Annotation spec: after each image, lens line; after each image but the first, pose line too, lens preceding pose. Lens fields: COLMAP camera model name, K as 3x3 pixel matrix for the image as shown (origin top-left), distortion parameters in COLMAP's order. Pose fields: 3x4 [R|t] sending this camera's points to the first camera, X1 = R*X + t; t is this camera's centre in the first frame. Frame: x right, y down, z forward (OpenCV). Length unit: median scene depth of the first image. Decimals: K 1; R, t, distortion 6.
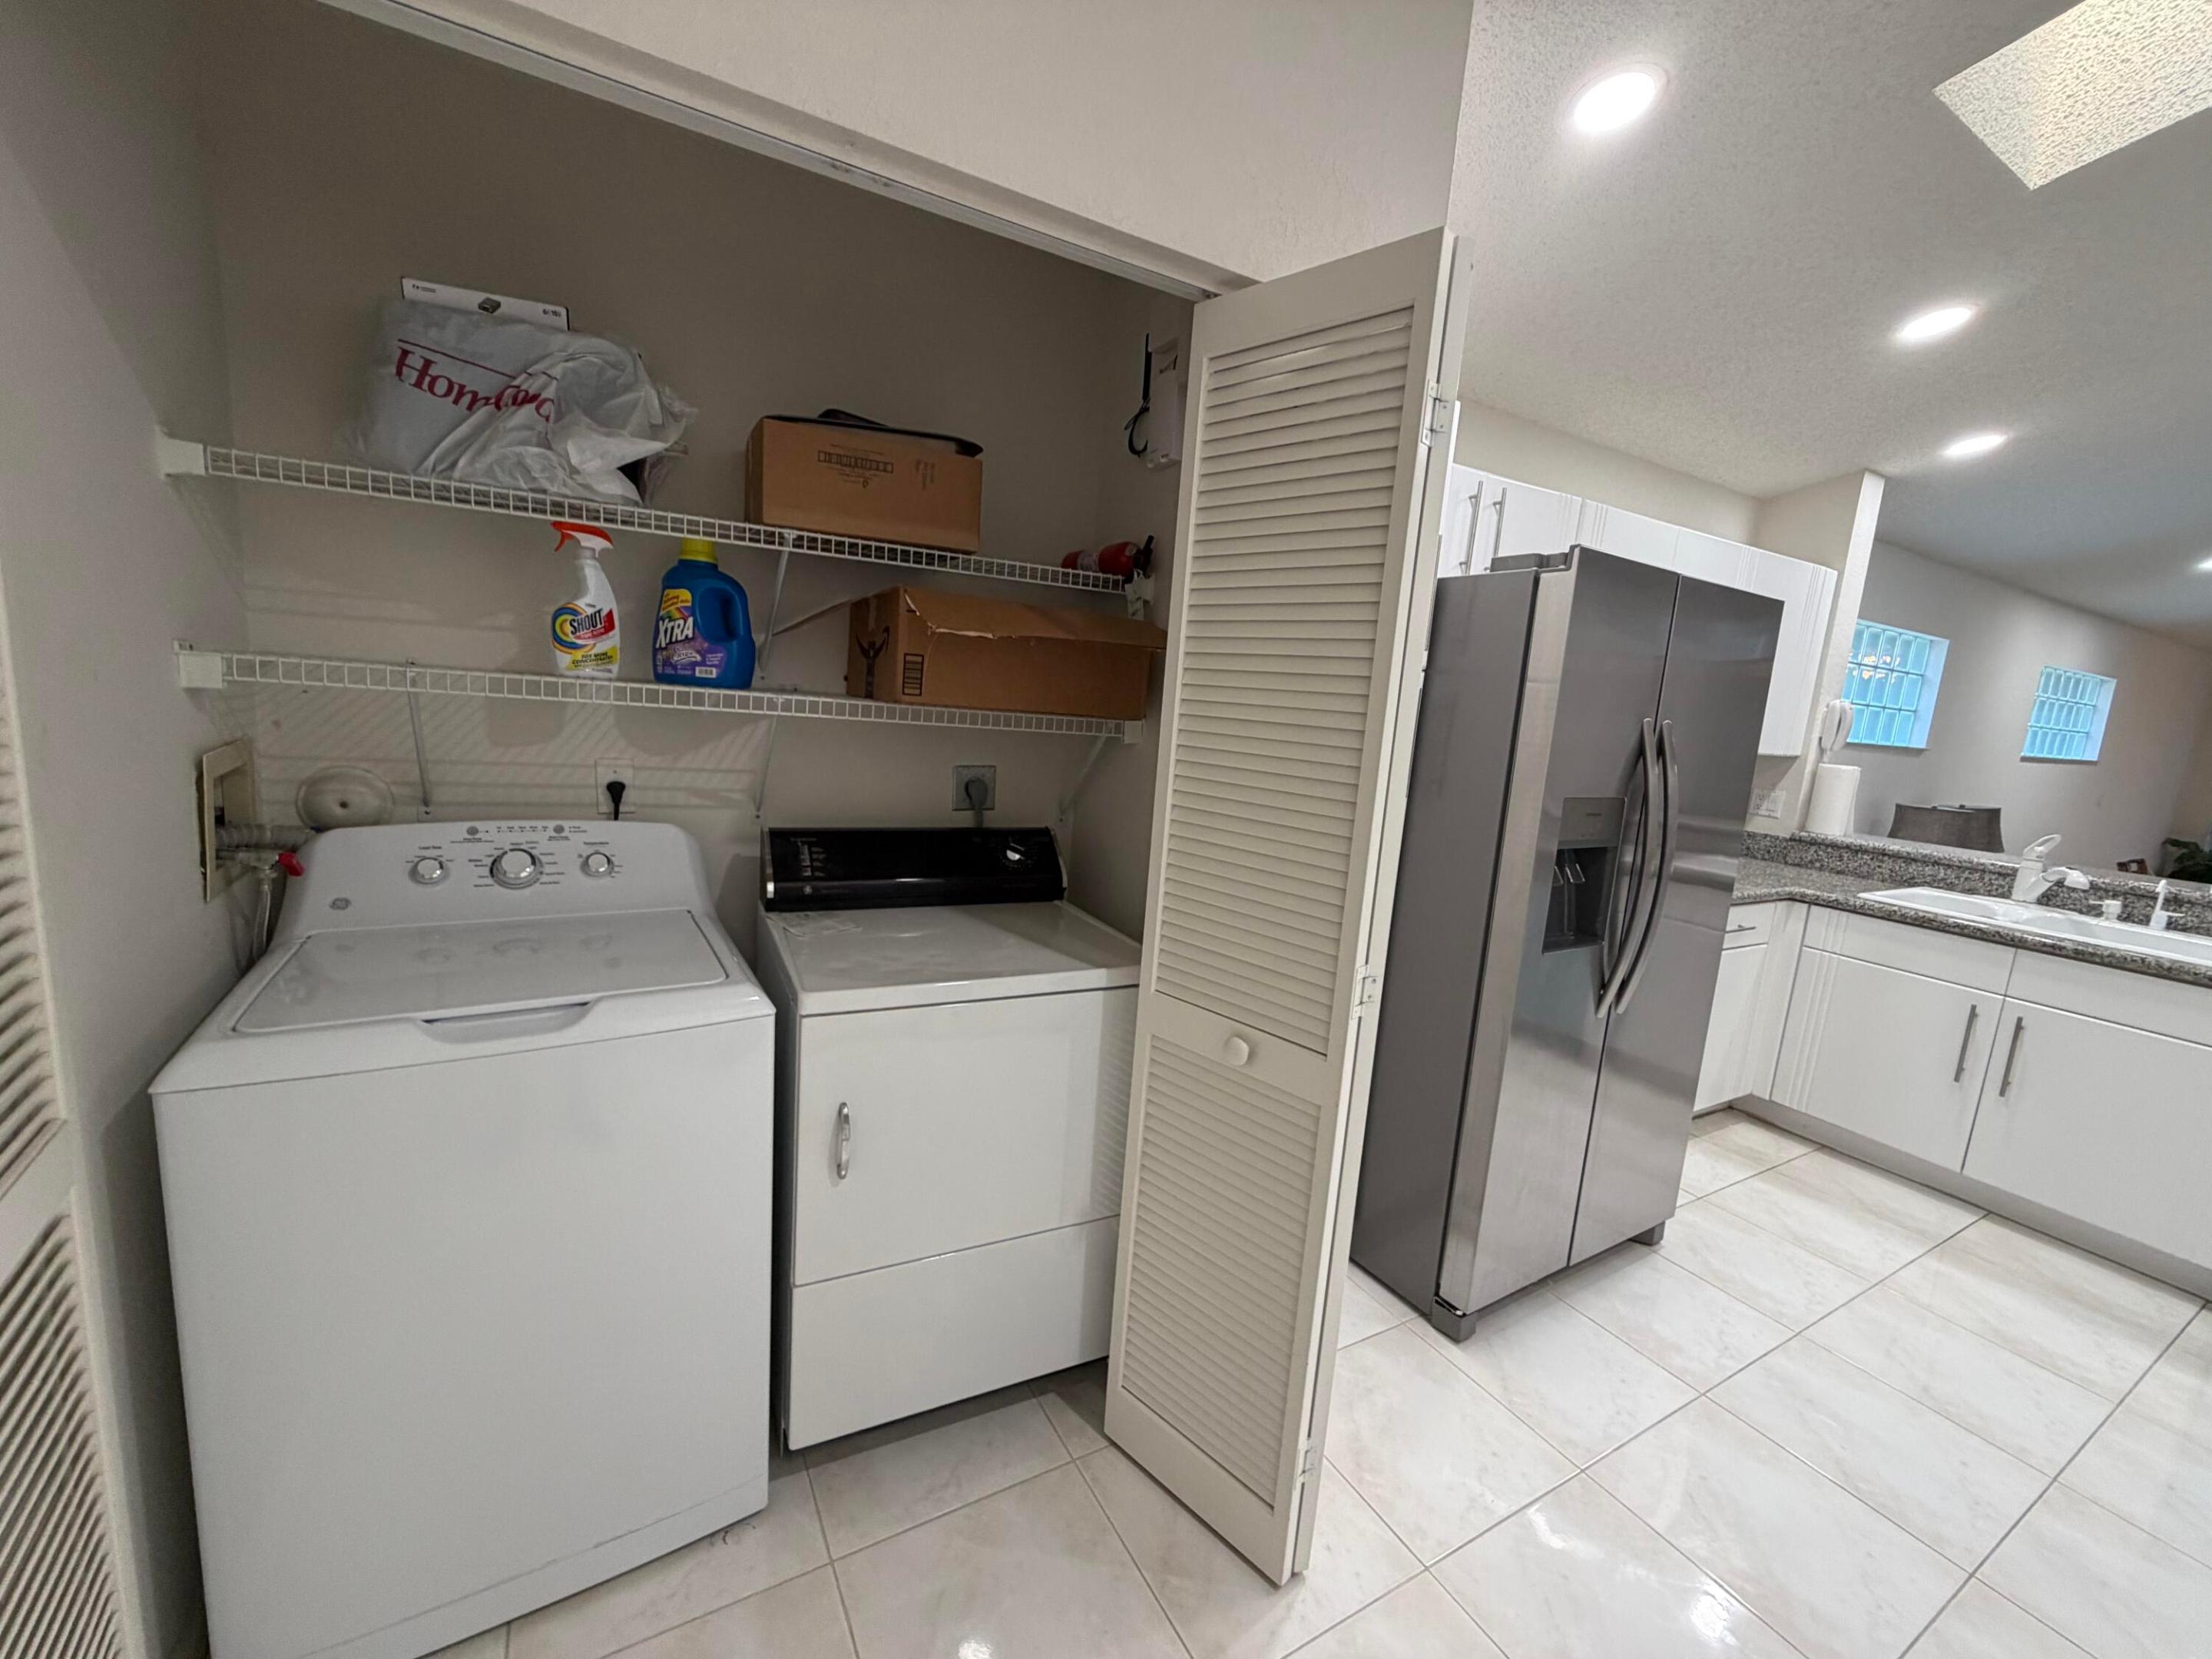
lens RADIAL K [[884.4, 0, 1103.8], [0, 884.4, 828.2], [0, 0, 1]] dist [-0.000012, -0.000175]
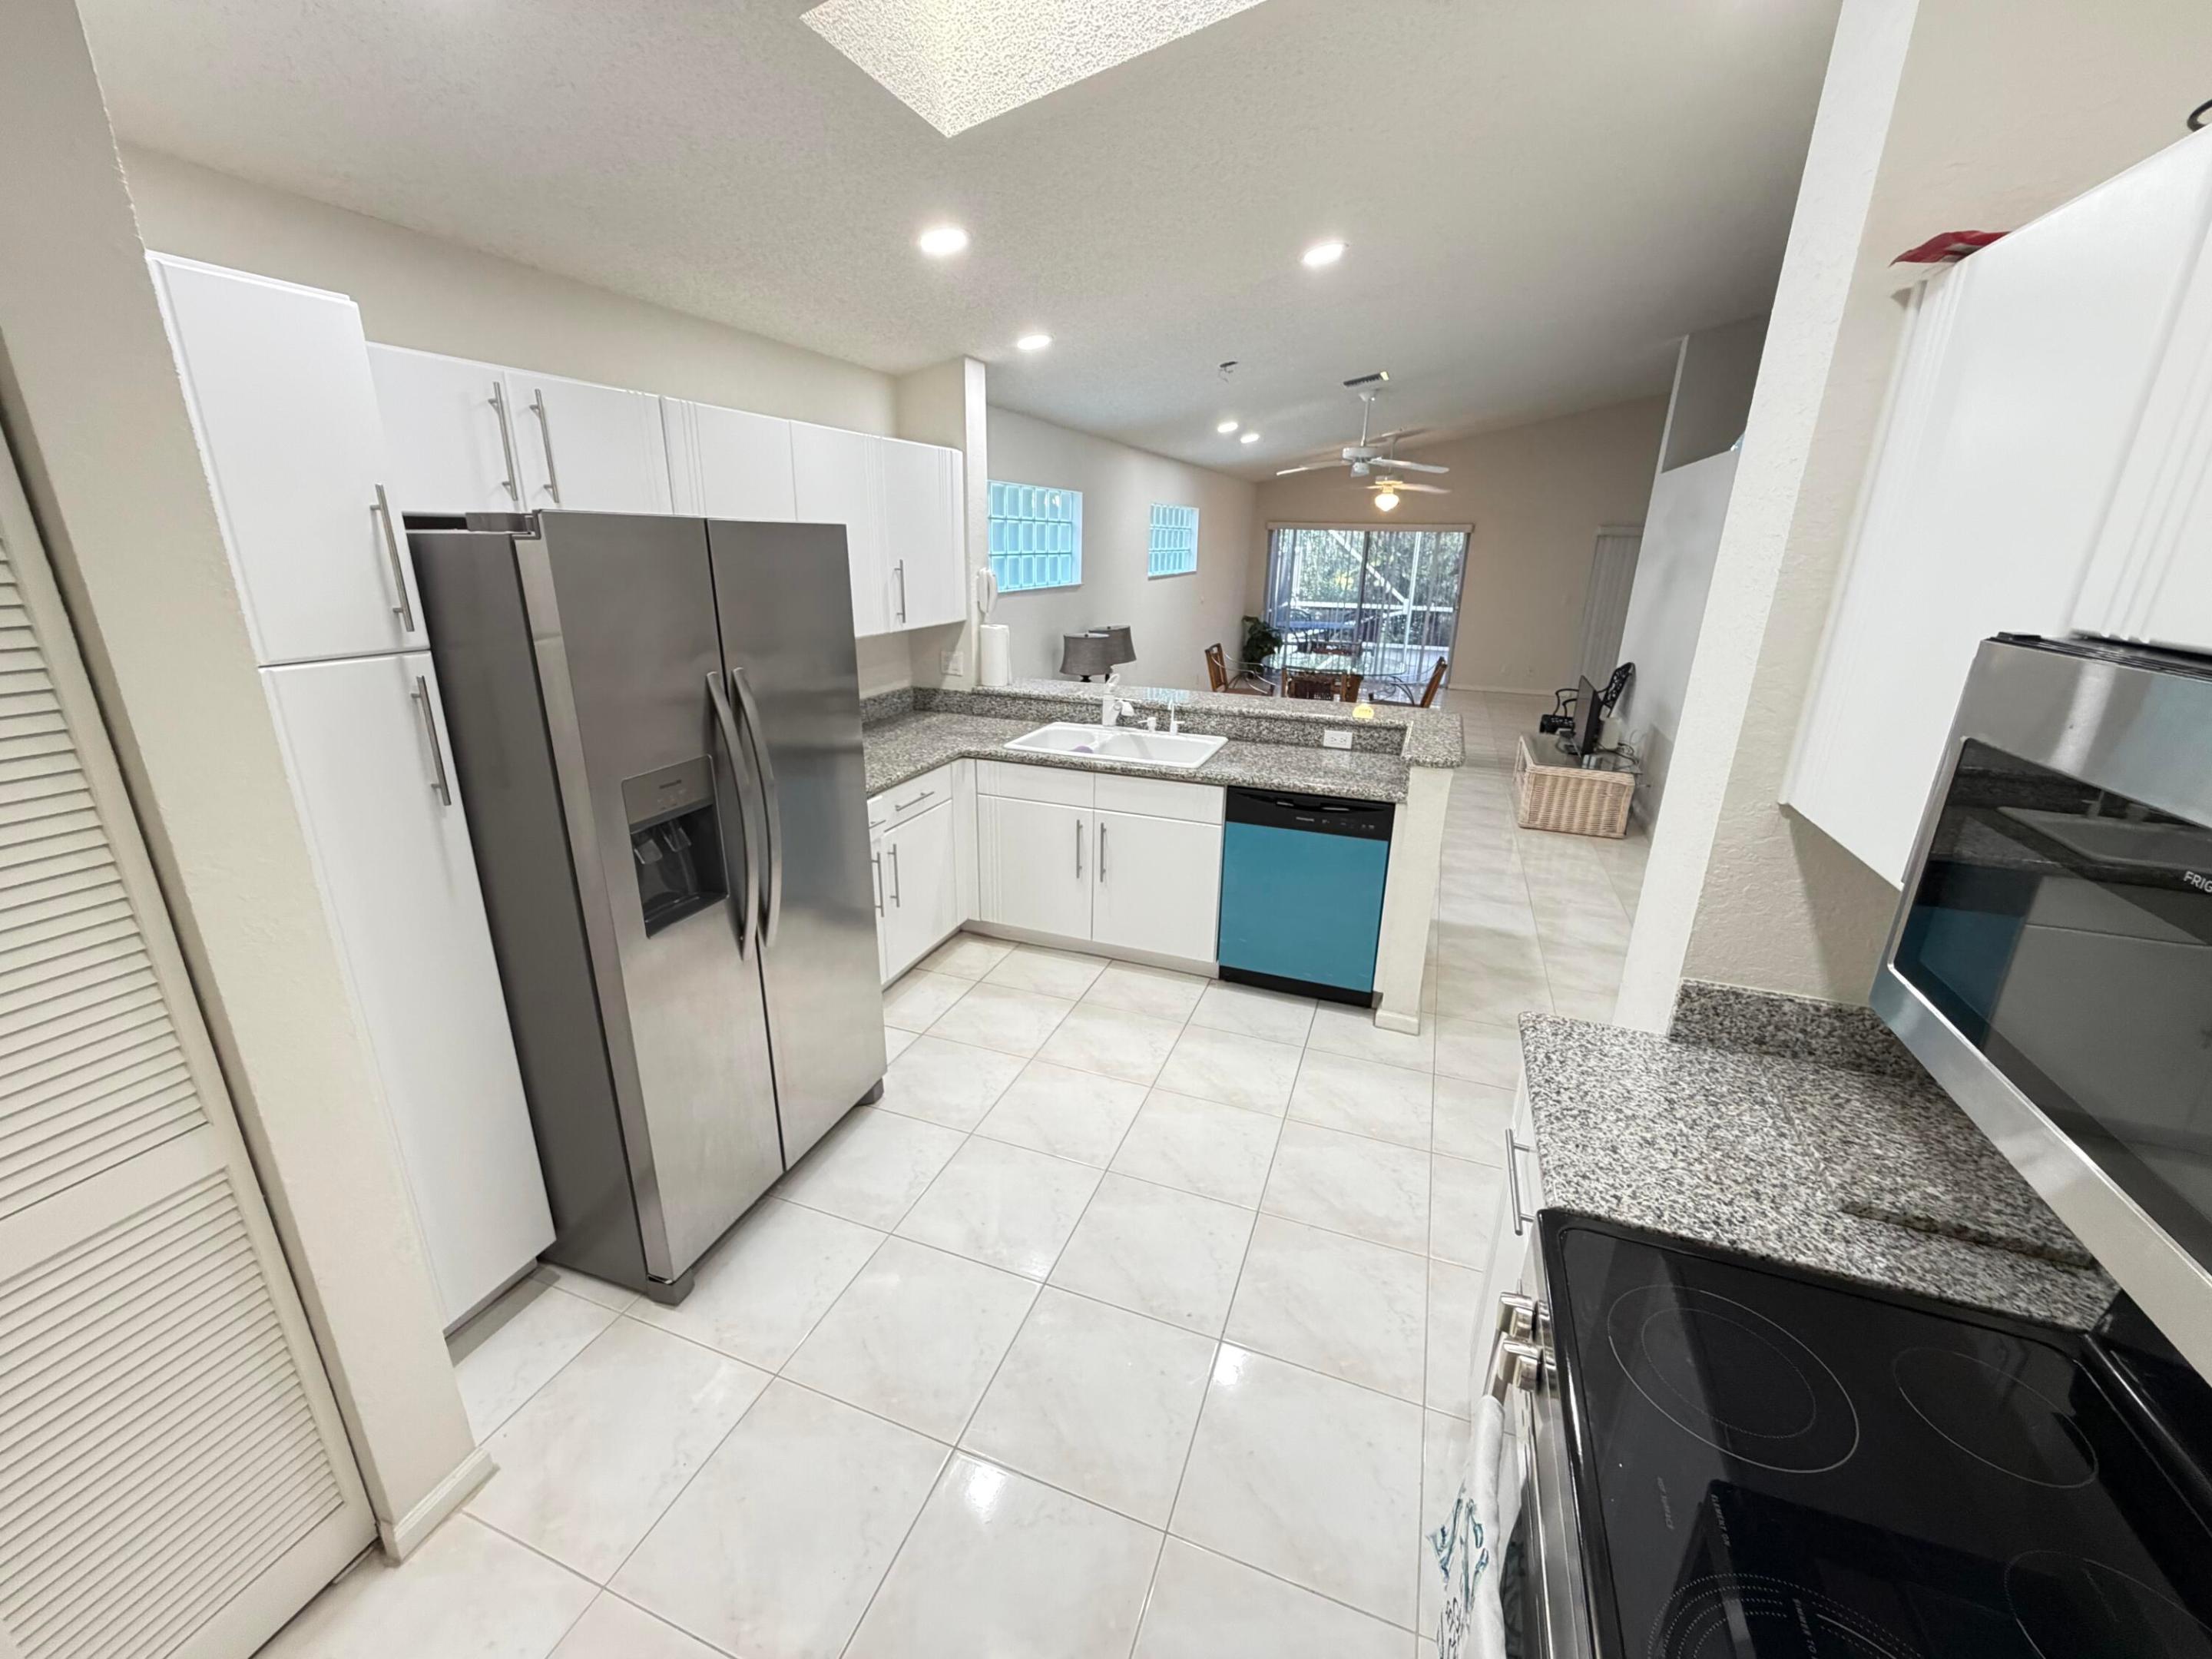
lens RADIAL K [[884.4, 0, 1099.1], [0, 884.4, 829.6], [0, 0, 1]] dist [-0.000012, -0.000175]
pose [[0.767773, -0.256263, 0.587243, 0.231742], [0.138800, 0.961291, 0.238022, -0.093526], [-0.625507, -0.101237, 0.773623, -0.036043]]
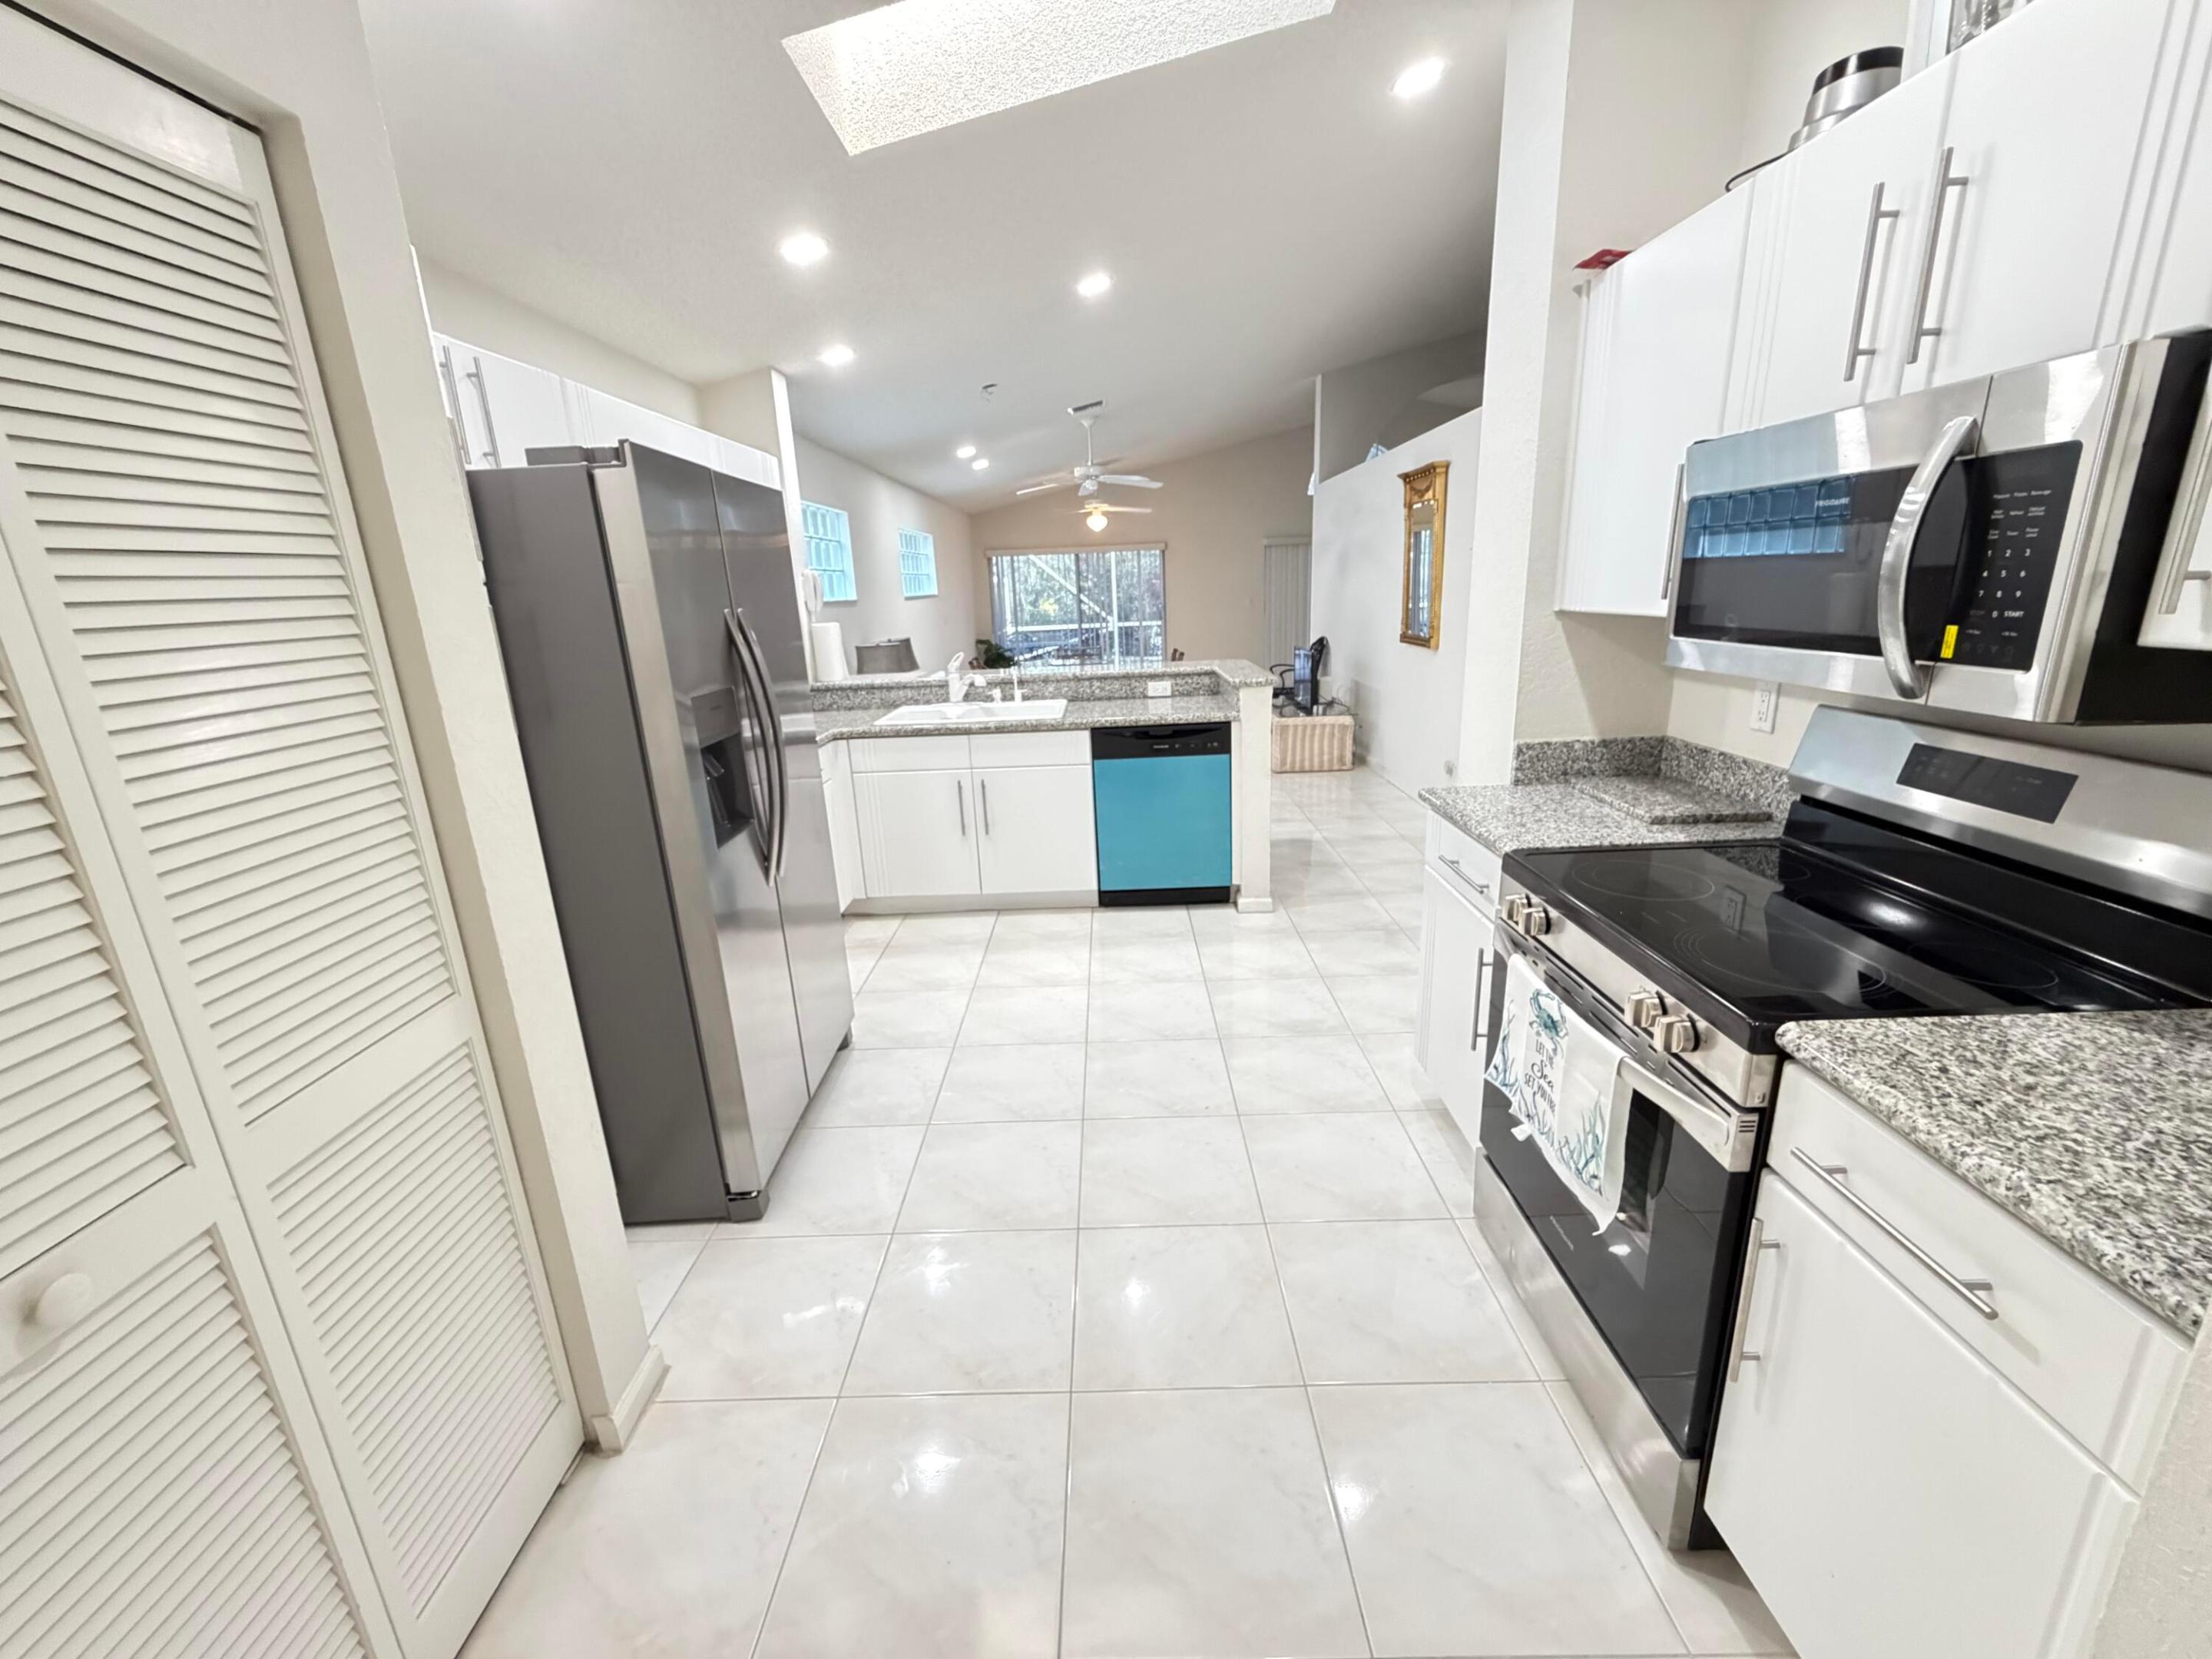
lens RADIAL K [[884.4, 0, 1101.6], [0, 884.4, 828.0], [0, 0, 1]] dist [-0.000012, -0.000175]
pose [[0.496890, -0.320928, 0.806291, -0.077013], [0.213058, 0.945784, 0.245151, -0.028603], [-0.841253, 0.049974, 0.538327, 0.040284]]
